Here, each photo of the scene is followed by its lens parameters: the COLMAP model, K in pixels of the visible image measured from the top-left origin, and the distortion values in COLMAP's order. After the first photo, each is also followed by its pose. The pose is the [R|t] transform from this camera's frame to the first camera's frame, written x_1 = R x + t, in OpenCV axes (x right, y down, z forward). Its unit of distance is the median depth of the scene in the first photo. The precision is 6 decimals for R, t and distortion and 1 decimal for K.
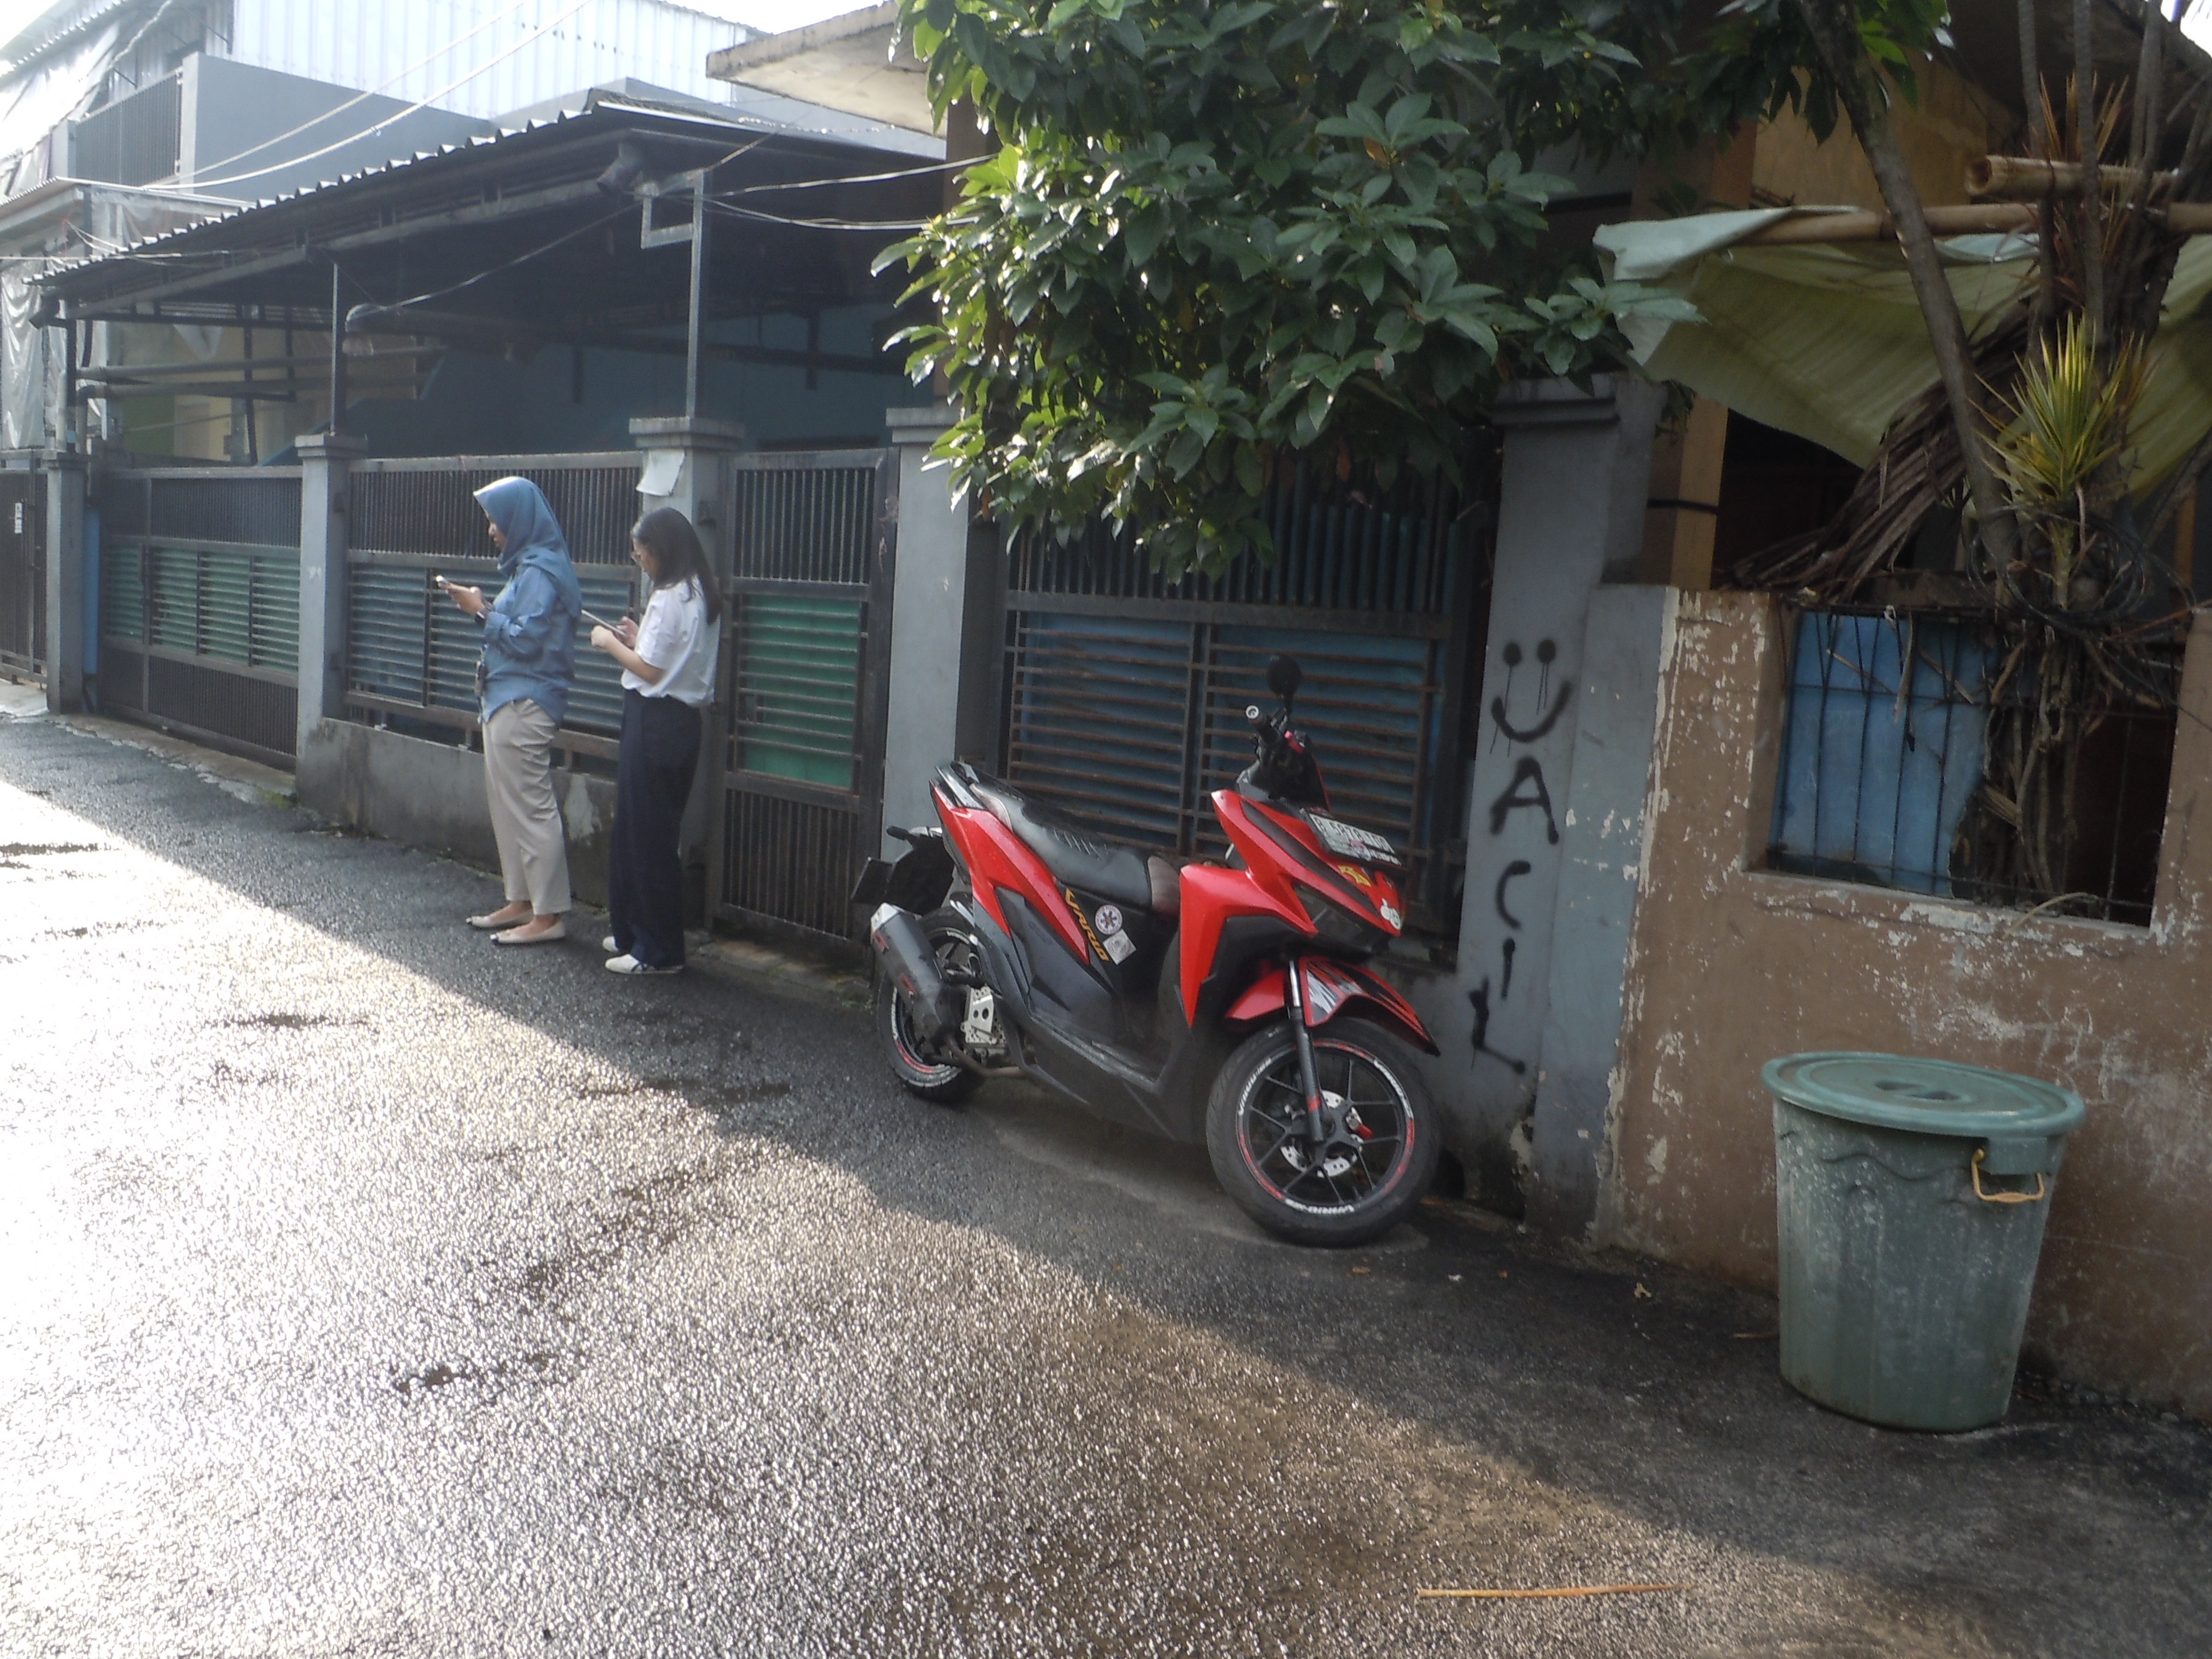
lens RADIAL K [[1903.2, 0, 1096.2], [0, 1903.2, 808.8], [0, 0, 1]] dist [0.022083, -0.088316]
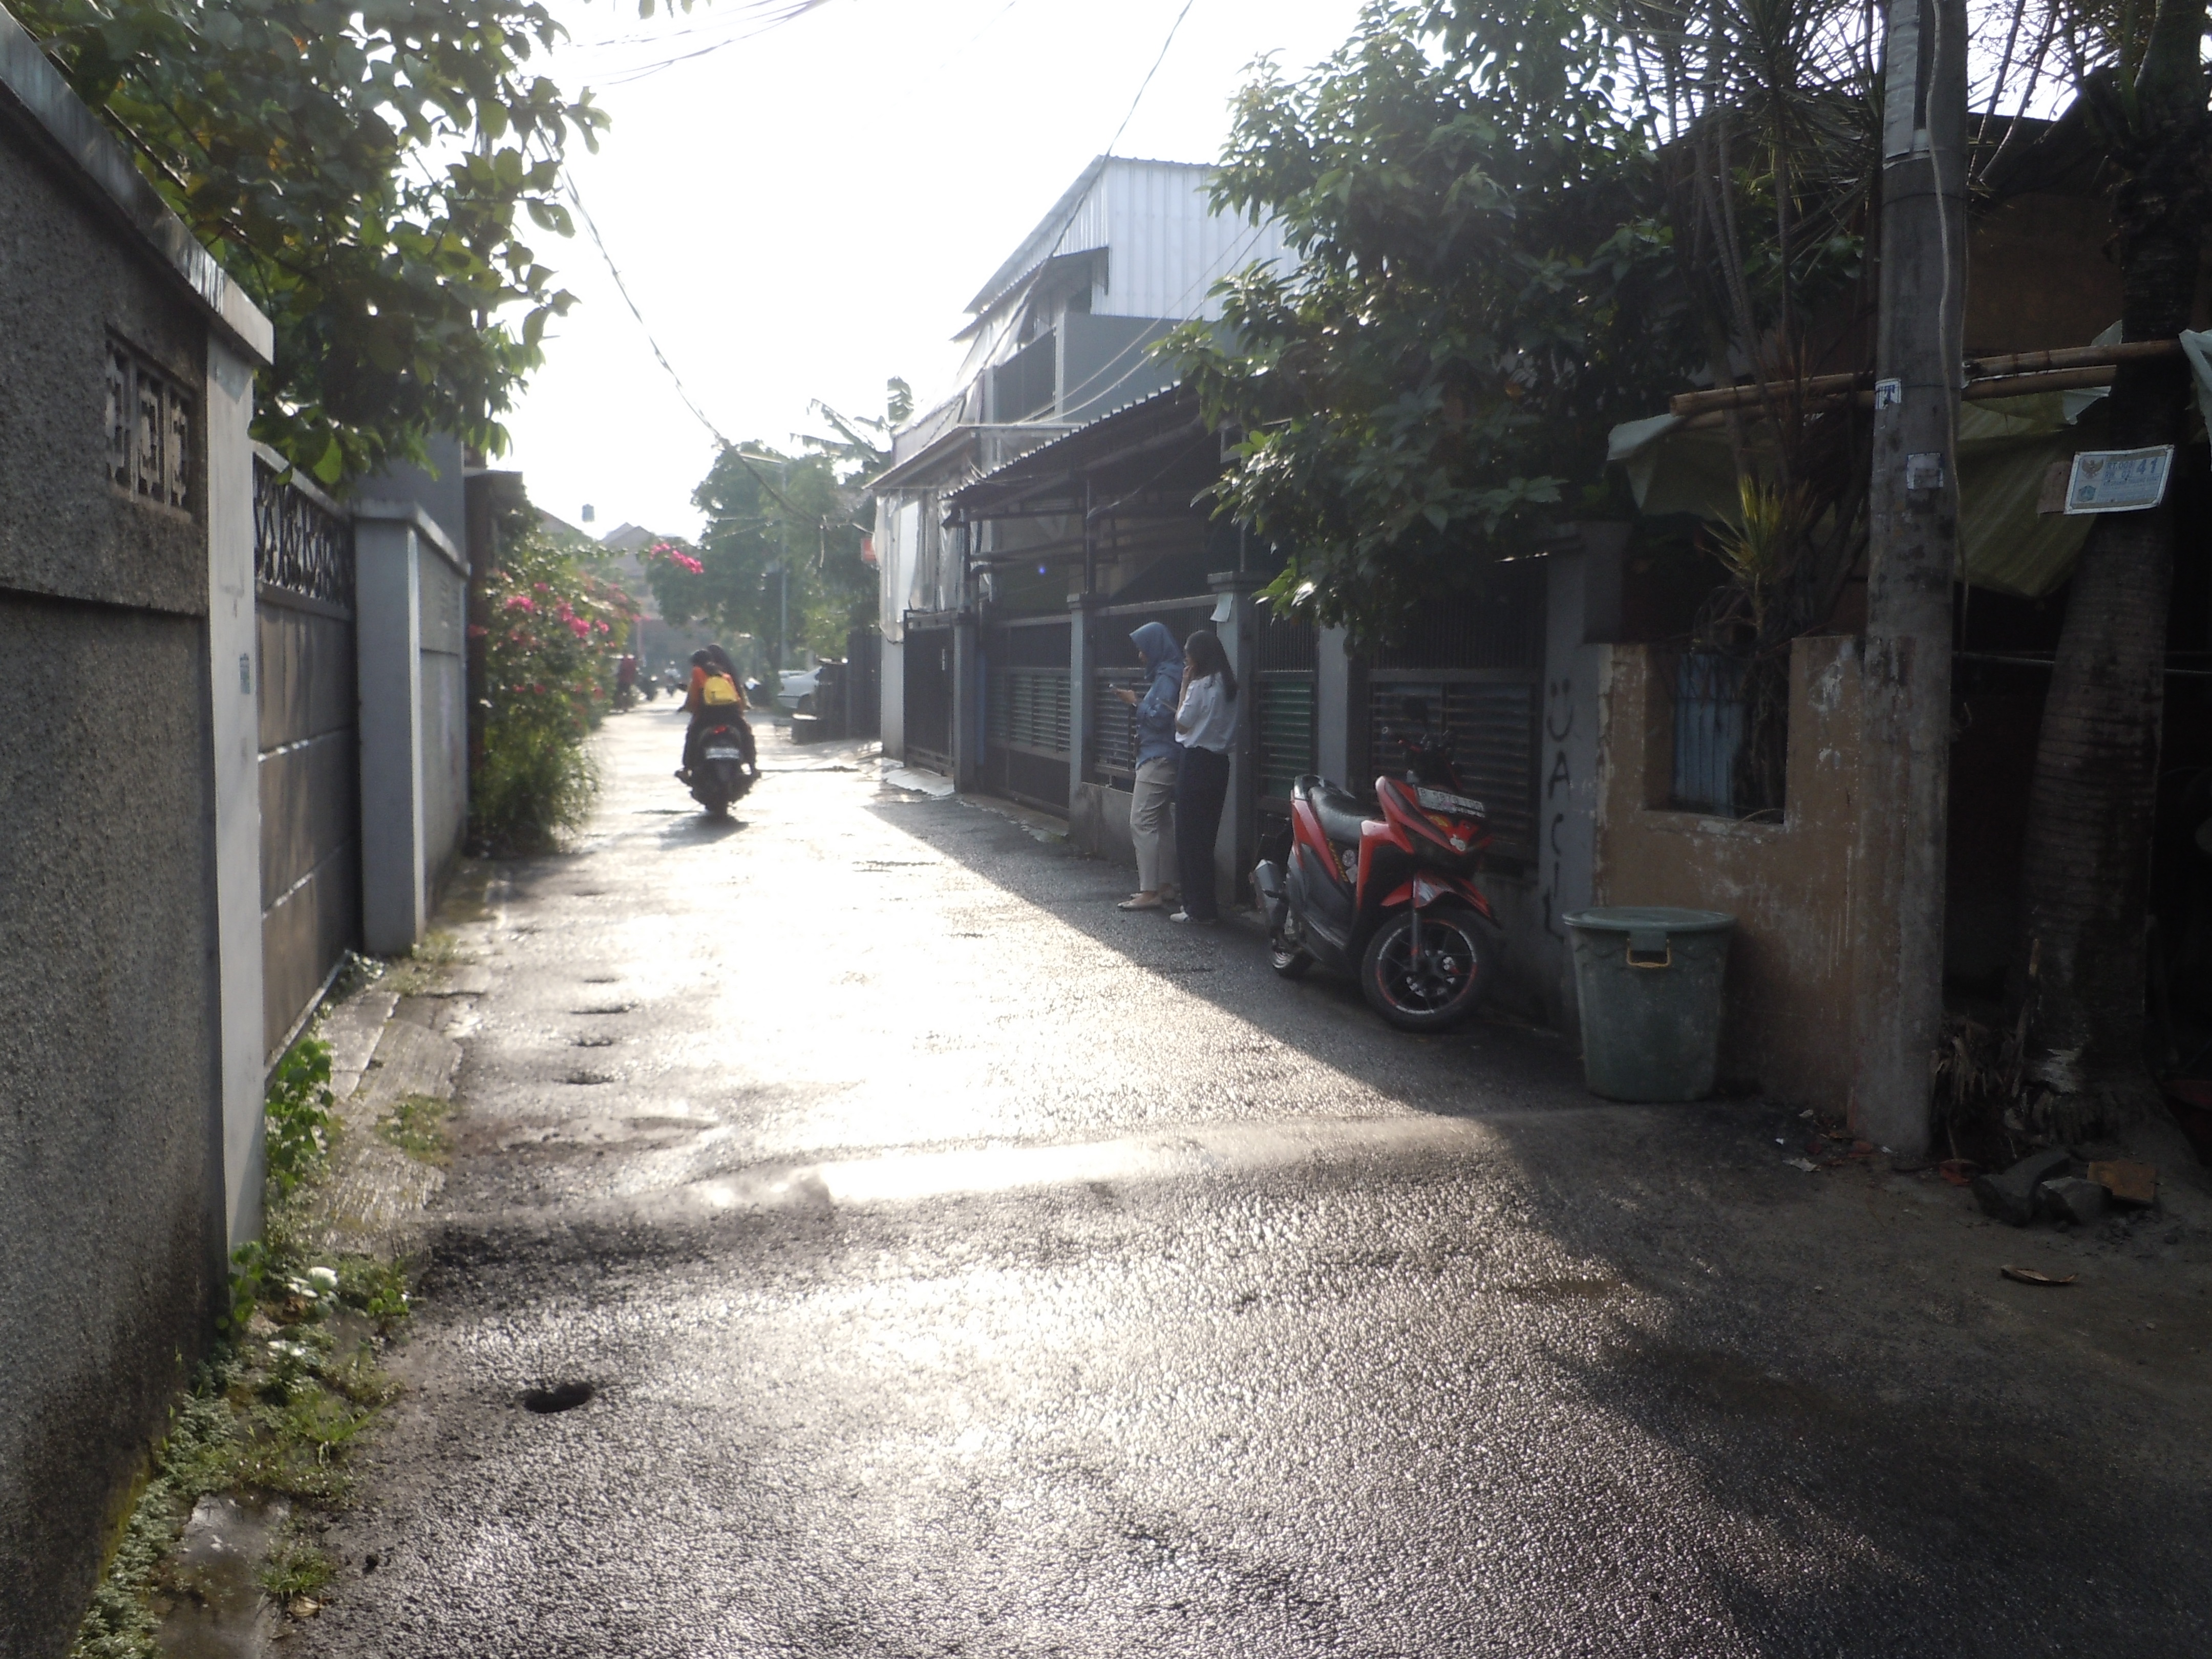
lens RADIAL K [[1903.2, 0, 1112.8], [0, 1903.2, 740.3], [0, 0, 1]] dist [0.022083, -0.088316]
pose [[0.886405, -0.046896, -0.460529, 0.305438], [0.007167, 0.996126, -0.087643, 0.050776], [0.462856, 0.074387, 0.883307, -0.304930]]
